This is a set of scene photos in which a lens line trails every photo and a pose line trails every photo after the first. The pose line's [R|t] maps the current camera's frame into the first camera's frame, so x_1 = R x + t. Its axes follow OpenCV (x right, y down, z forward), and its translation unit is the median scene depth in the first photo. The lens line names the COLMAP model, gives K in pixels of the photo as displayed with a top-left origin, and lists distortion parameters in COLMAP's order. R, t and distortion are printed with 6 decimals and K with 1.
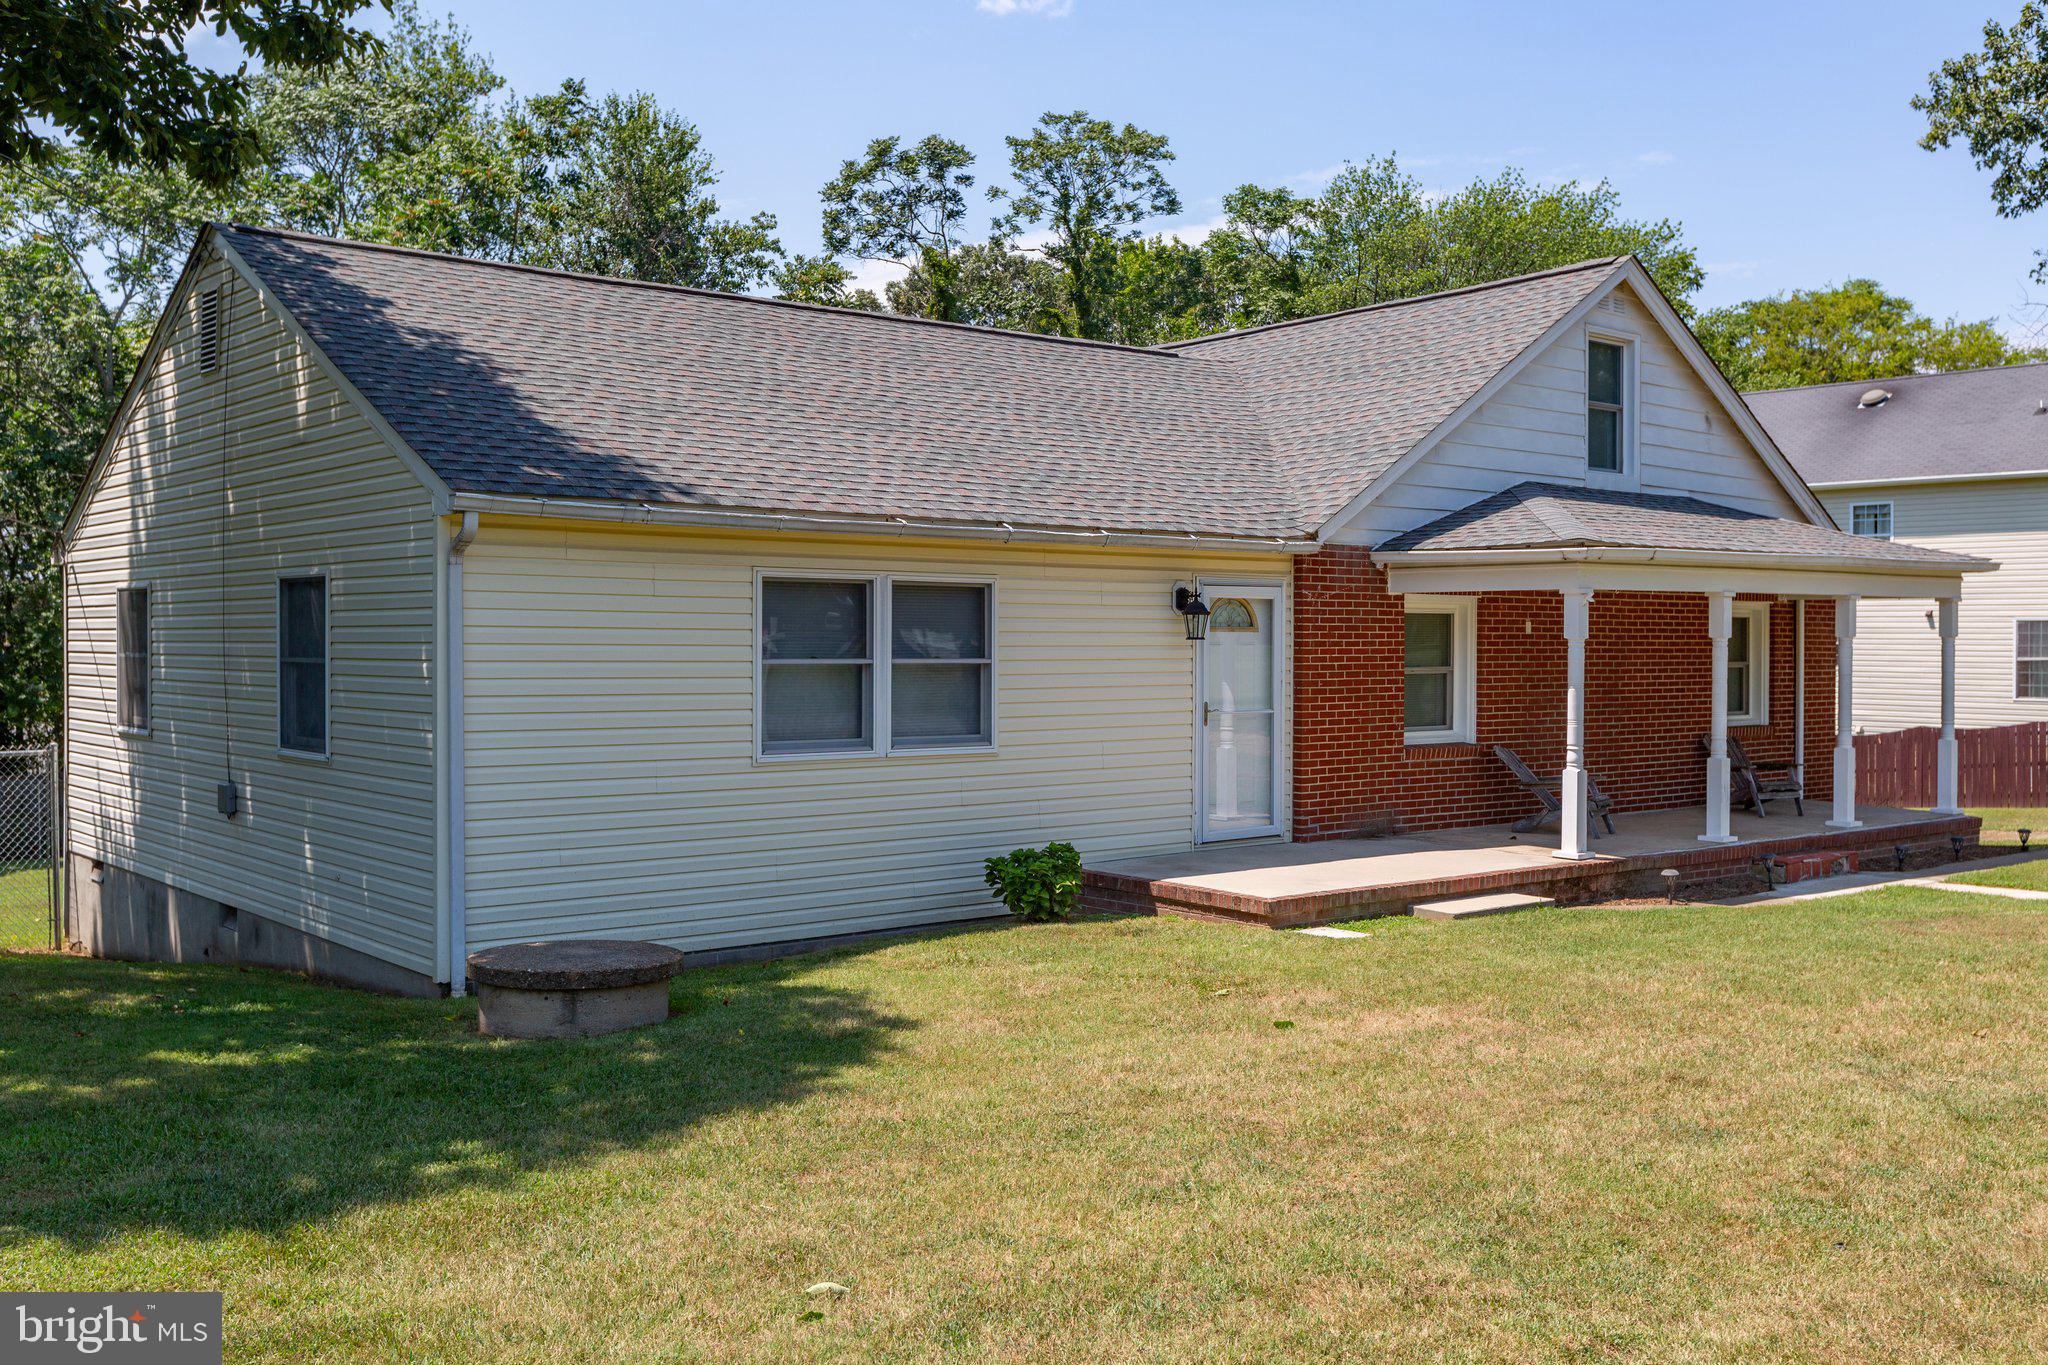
lens RADIAL K [[1897.5, 0, 1062.1], [0, 1897.5, 651.0], [0, 0, 1]] dist [-0.001633, 0.000000]
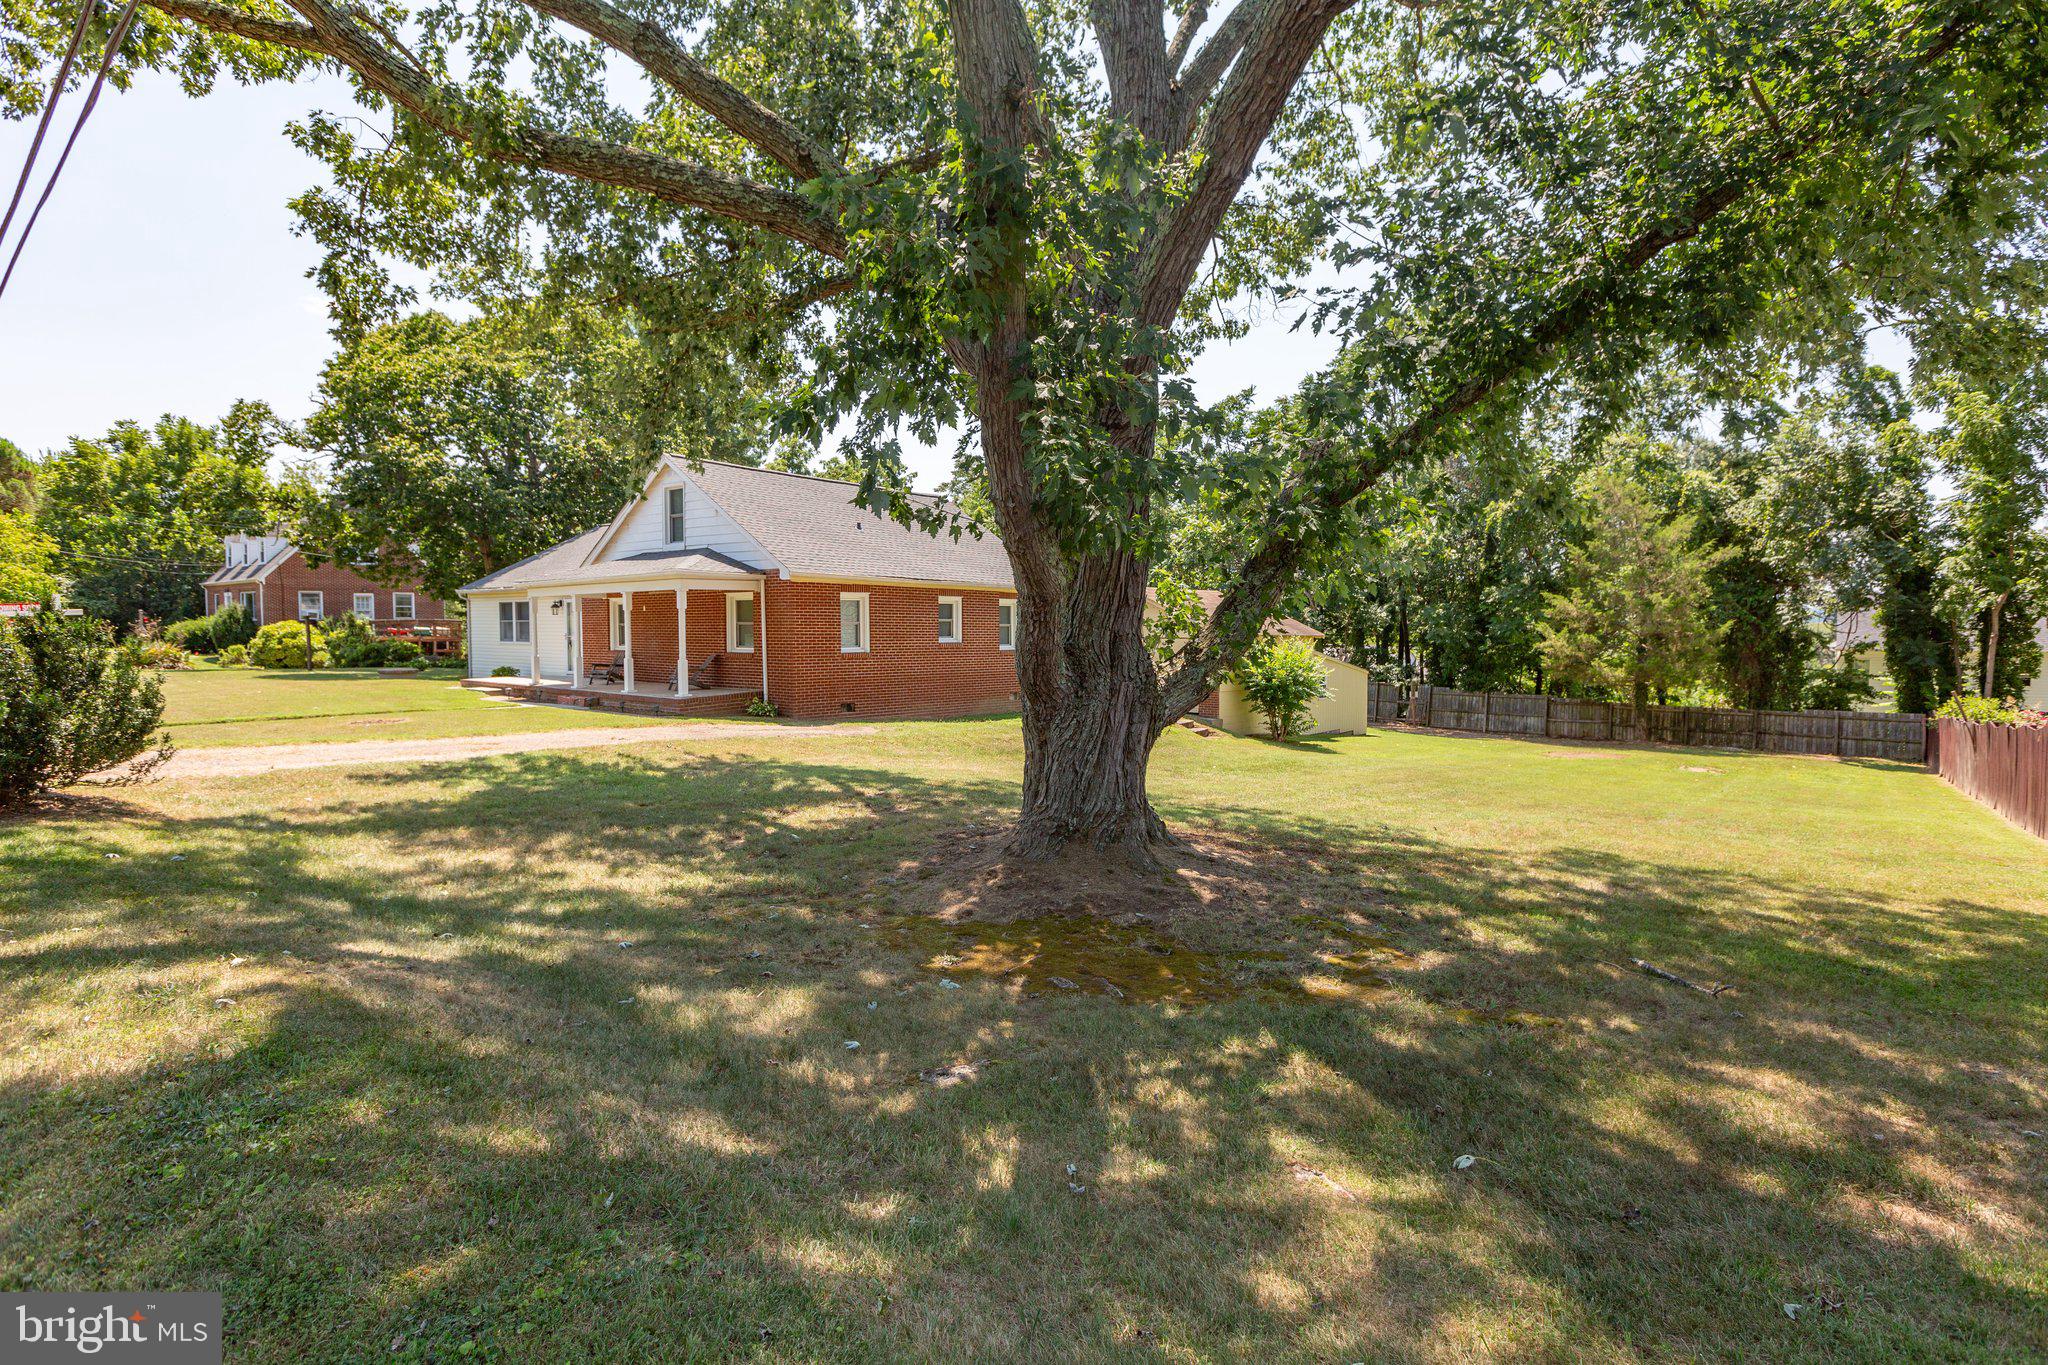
lens RADIAL K [[1023.2, 0, 1028.3], [0, 1023.2, 678.9], [0, 0, 1]] dist [0.006011, 0.001543]
pose [[0.175638, 0.047960, -0.983286, 1.802512], [-0.001500, 0.998824, 0.048450, 0.016747], [0.984454, -0.007035, 0.175504, 1.316443]]
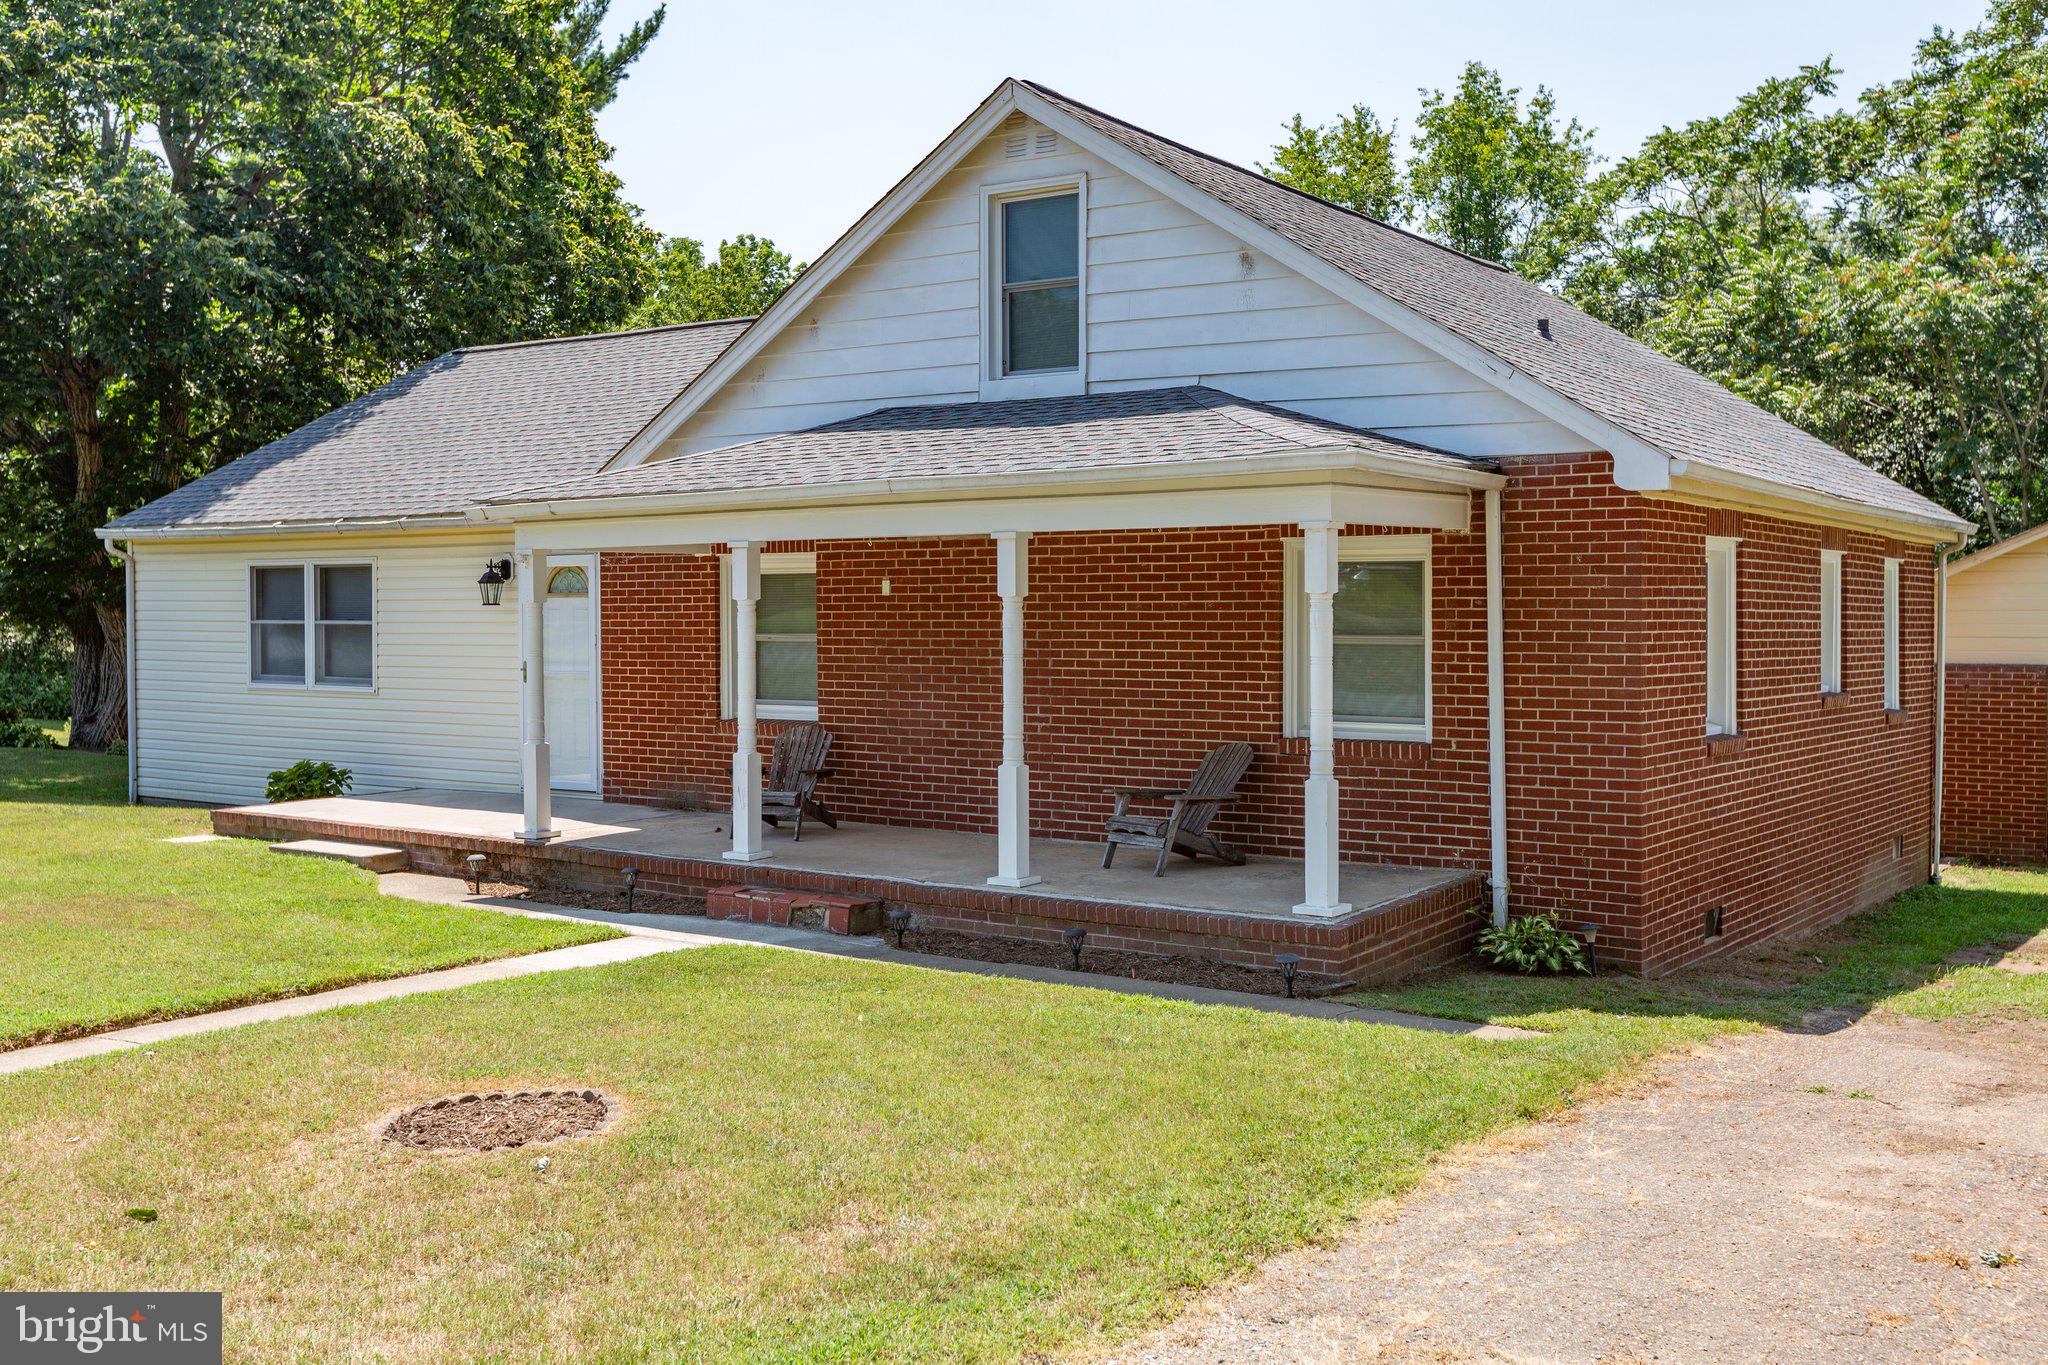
lens RADIAL K [[2039.3, 0, 1030.2], [0, 2039.3, 660.1], [0, 0, 1]] dist [-0.005014, 0.000000]
pose [[0.253058, 0.022151, -0.967197, 1.148092], [-0.000011, 0.999738, 0.022894, -0.001017], [0.967451, -0.005783, 0.252992, 0.864943]]
